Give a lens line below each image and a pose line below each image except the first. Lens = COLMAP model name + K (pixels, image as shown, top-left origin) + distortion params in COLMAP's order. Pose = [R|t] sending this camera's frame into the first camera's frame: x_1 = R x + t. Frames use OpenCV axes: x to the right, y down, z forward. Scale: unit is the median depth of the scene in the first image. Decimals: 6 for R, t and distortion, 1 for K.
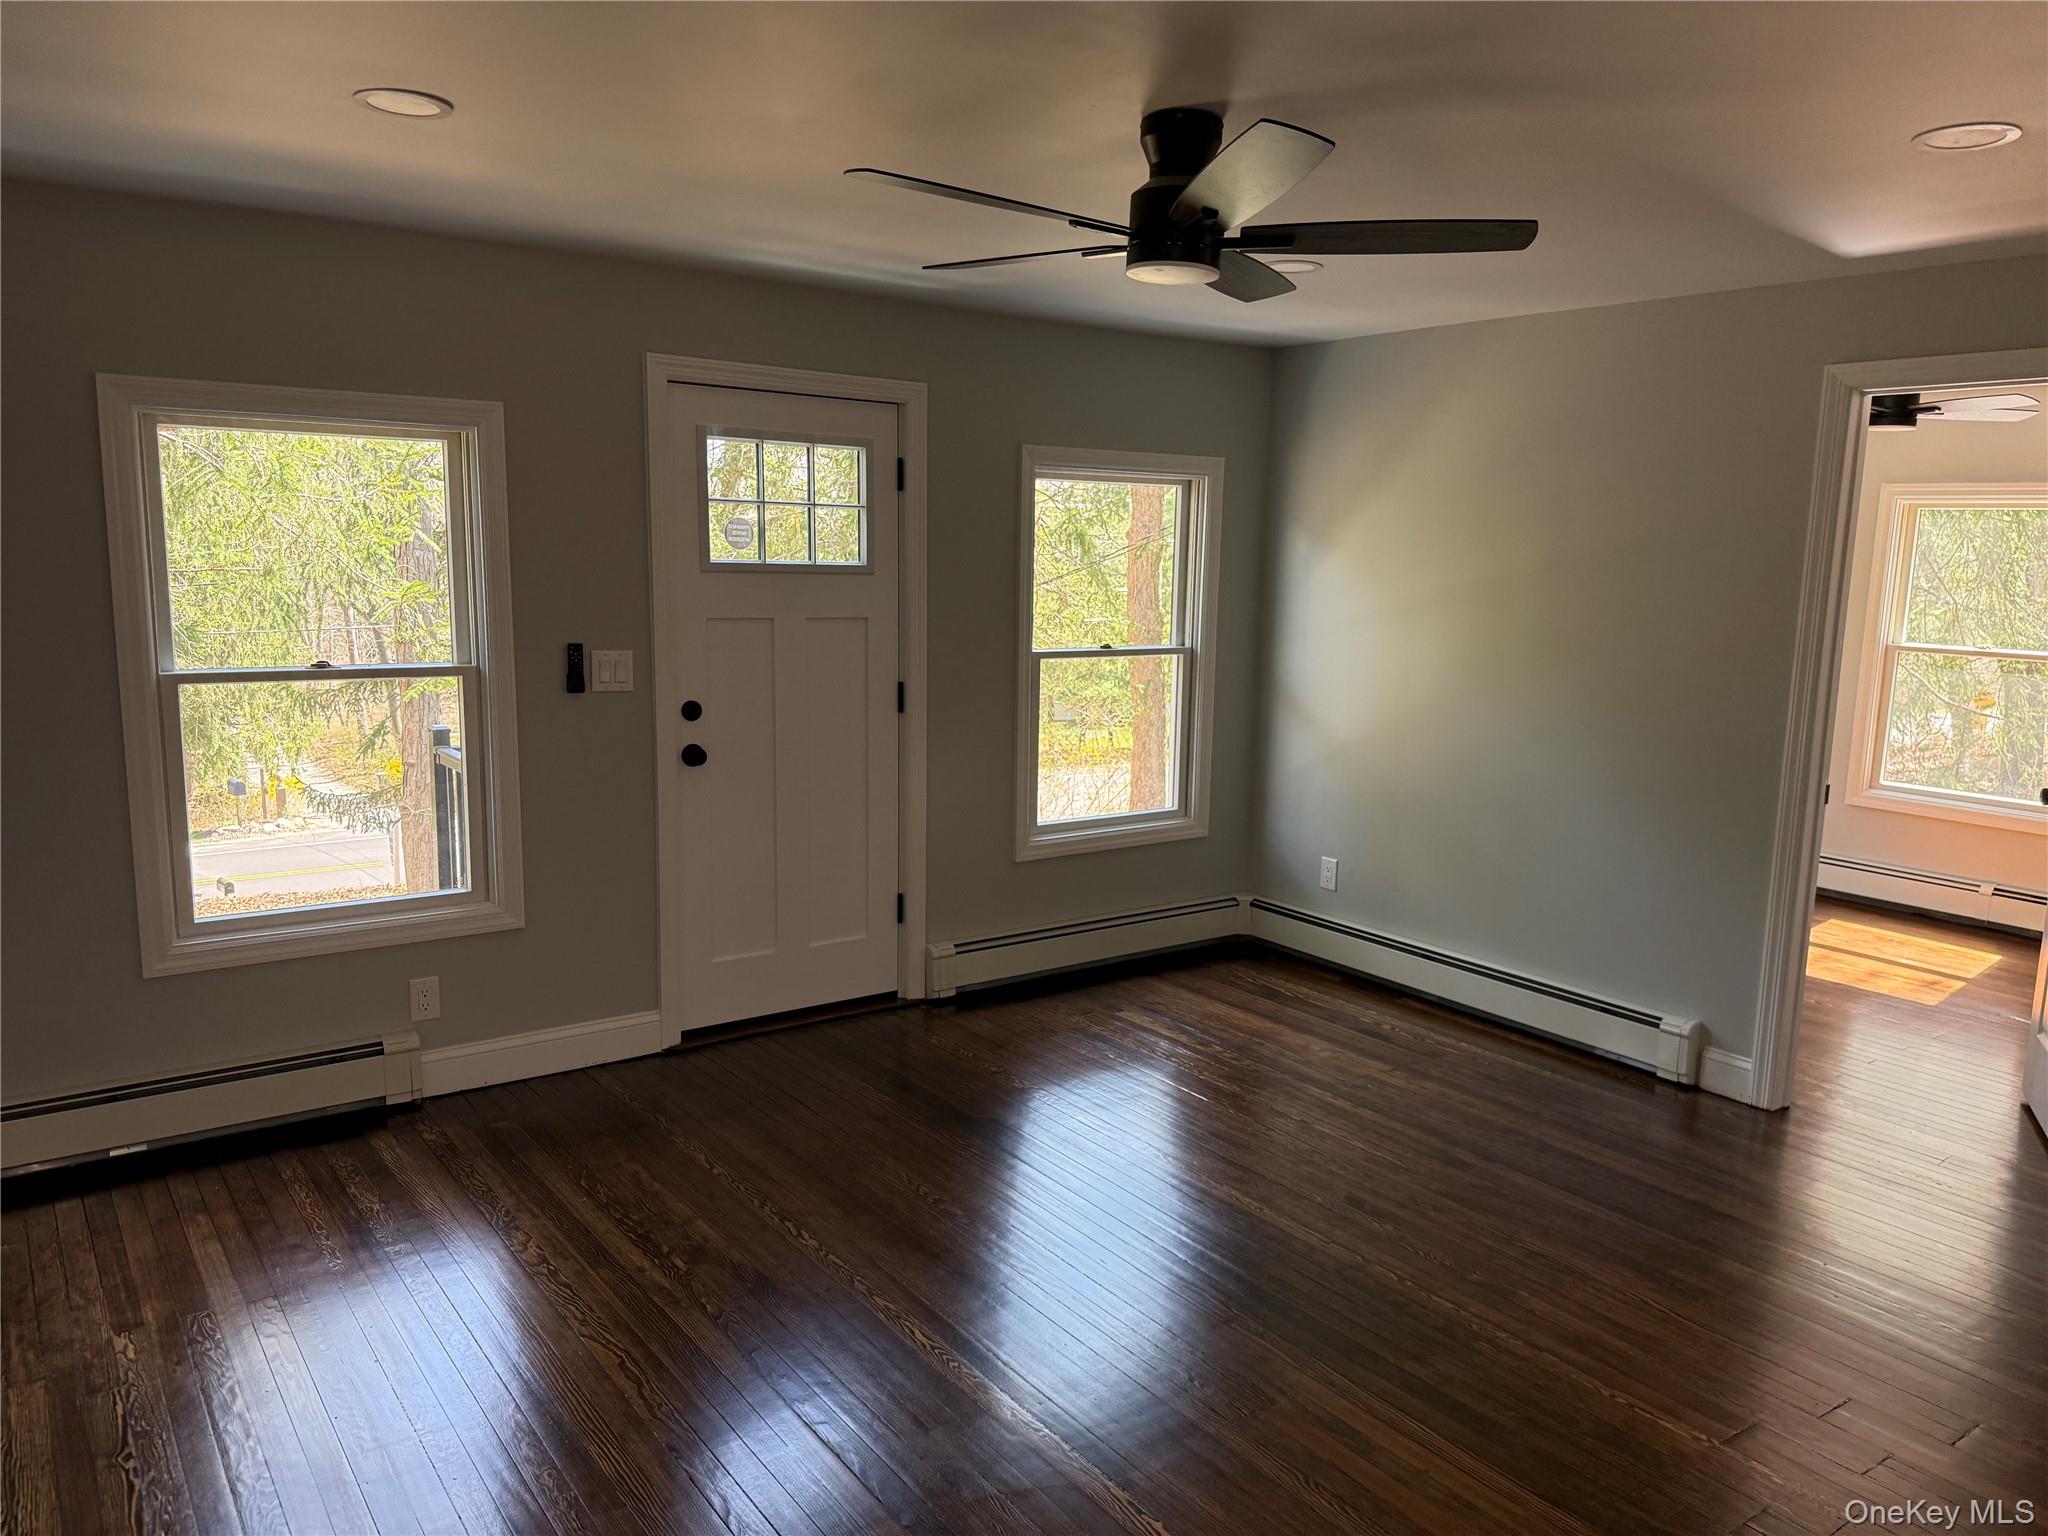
lens RADIAL K [[1428.8, 0, 1024.1], [0, 1428.8, 781.1], [0, 0, 1]] dist [0.183113, -0.328888]
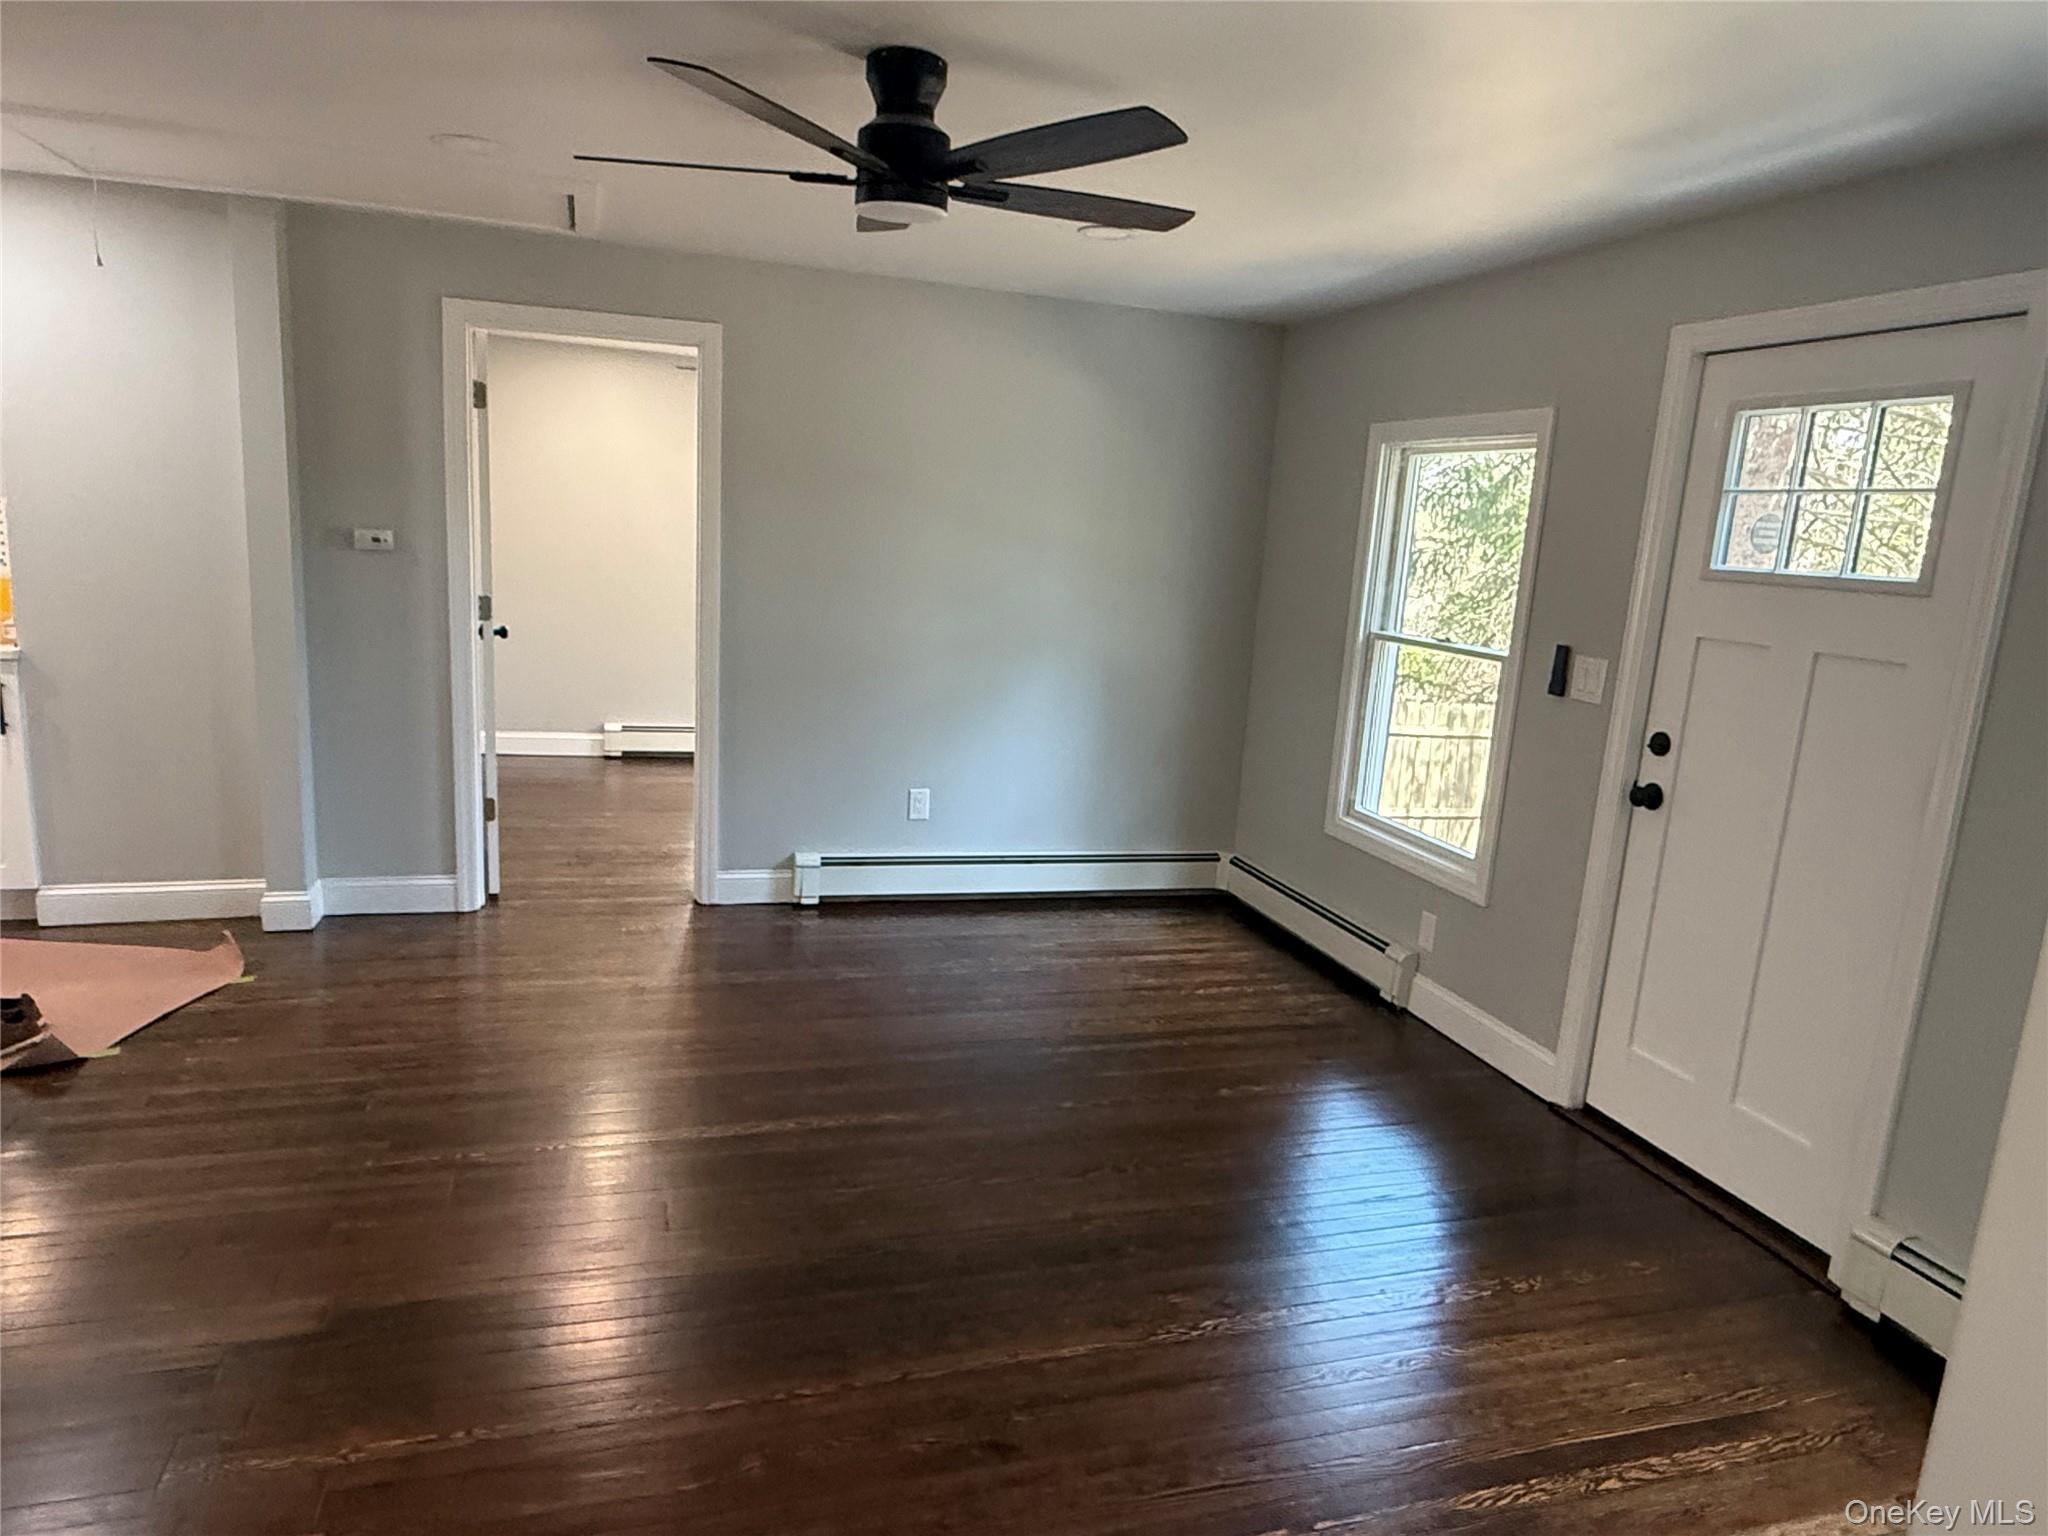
lens RADIAL K [[1297.0, 0, 1008.5], [0, 1297.0, 767.5], [0, 0, 1]] dist [0.000954, 0.001195]
pose [[-0.325214, 0.135786, -0.935841, 0.575891], [-0.217841, 0.952263, 0.213871, -0.110547], [0.920207, 0.273419, -0.280109, 0.836069]]
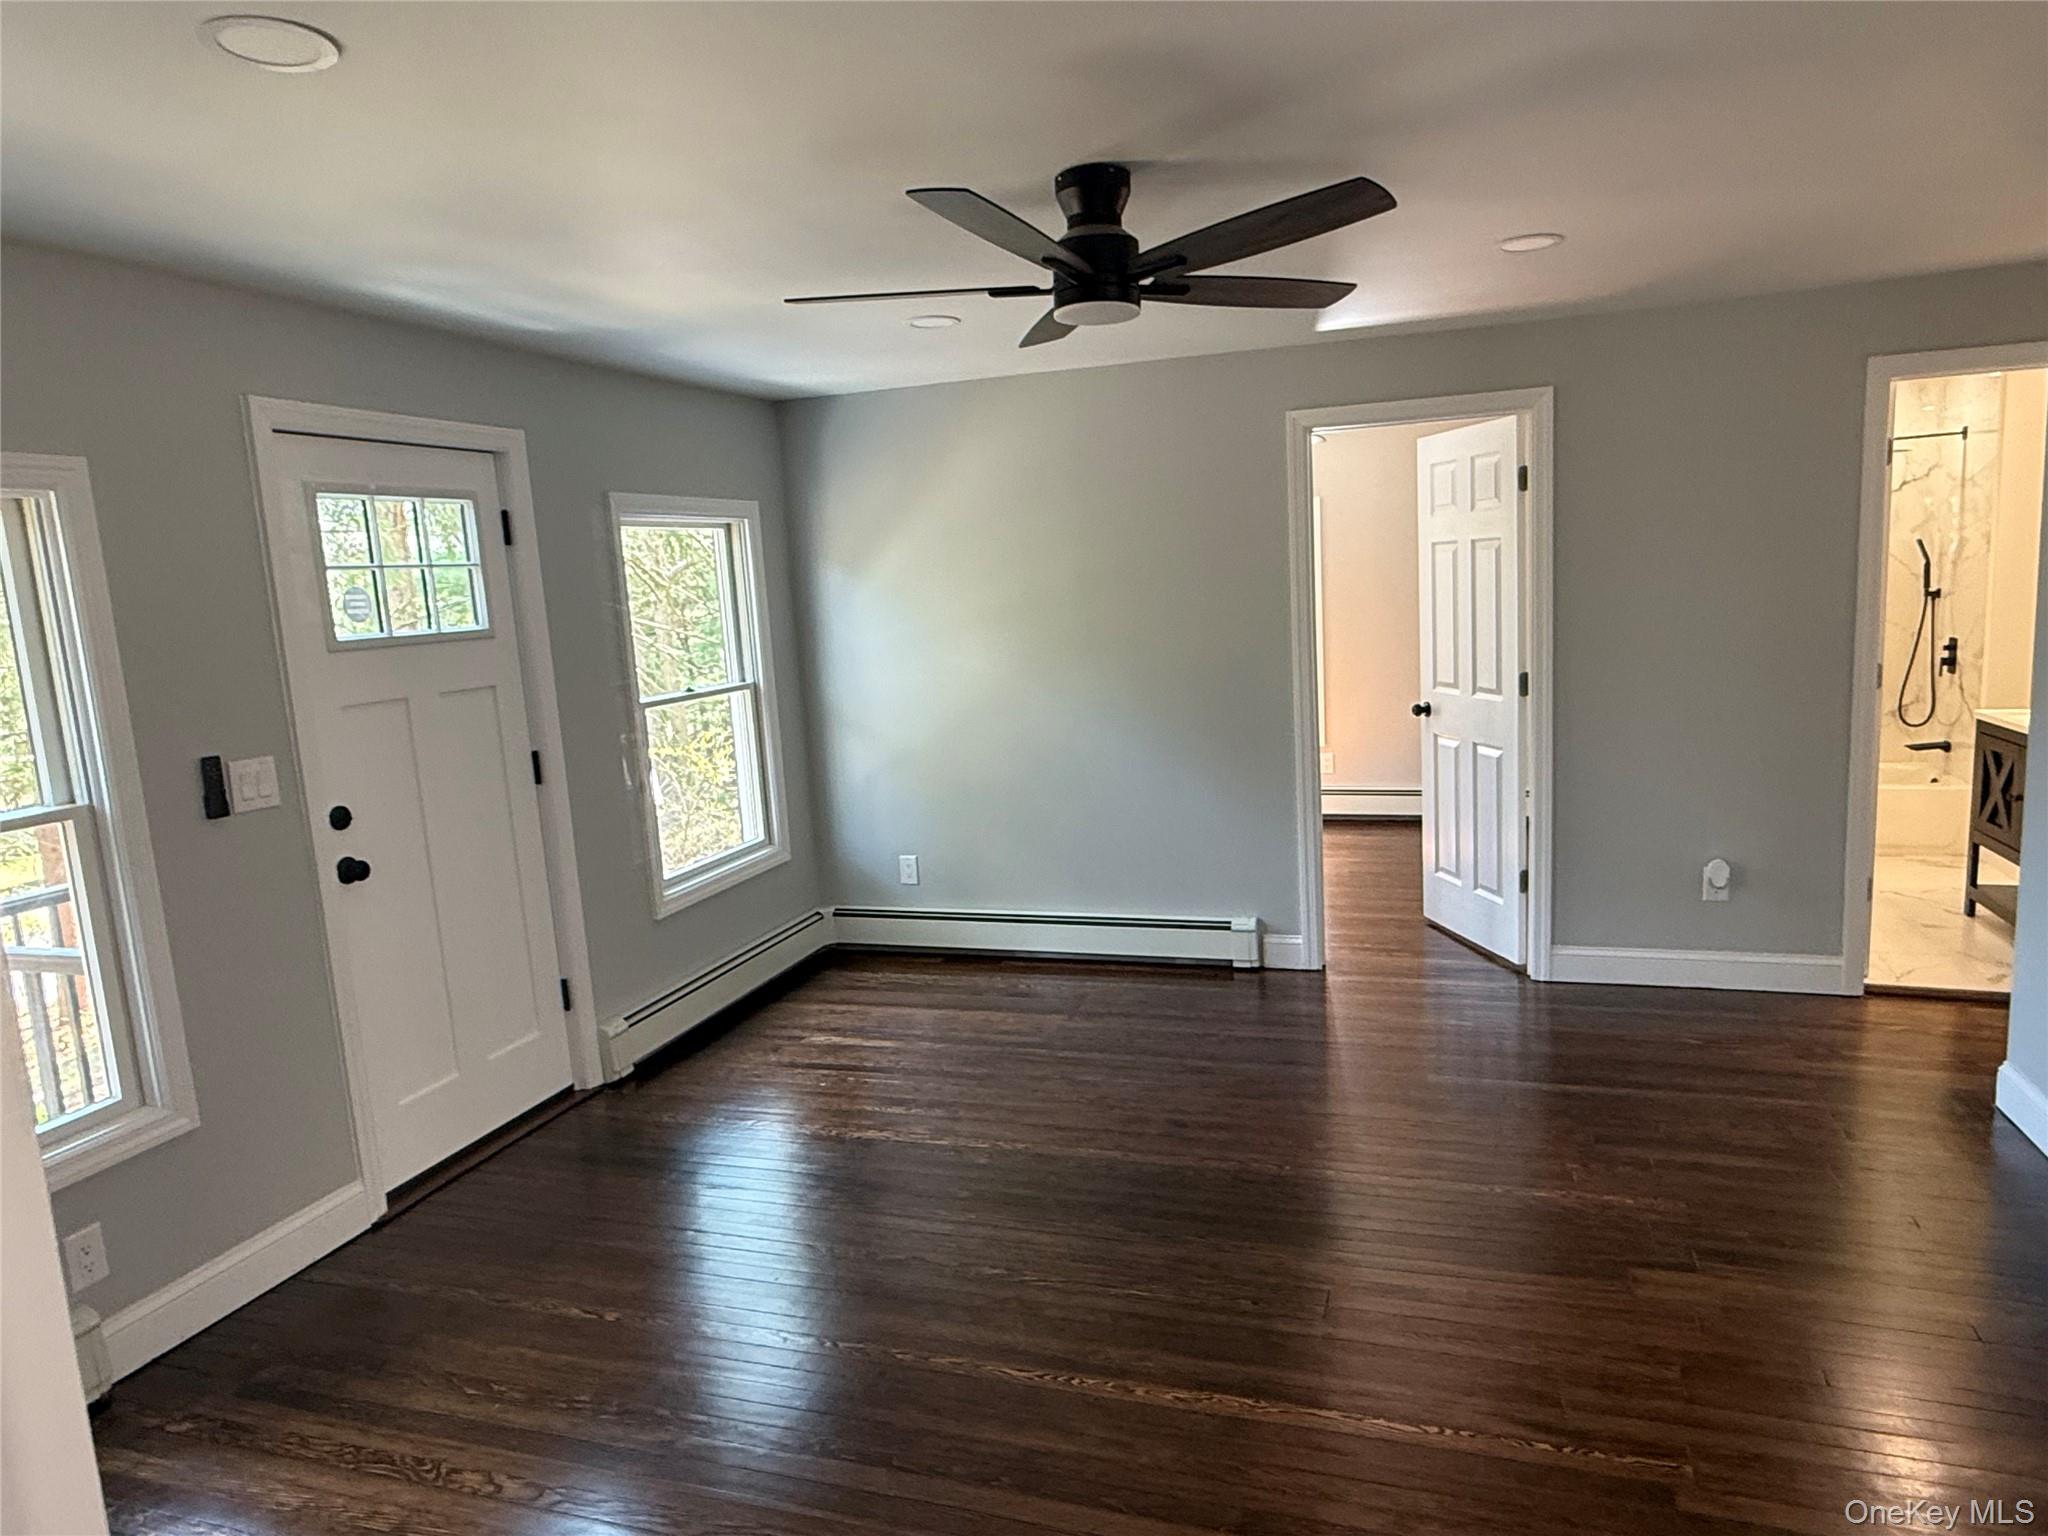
lens RADIAL K [[1291.2, 0, 1027.2], [0, 1291.2, 772.4], [0, 0, 1]] dist [0.010141, 0.001173]
pose [[0.813065, -0.155662, 0.560976, -0.312660], [0.167138, 0.985440, 0.031199, -0.030786], [-0.557665, 0.068394, 0.827244, 0.149679]]
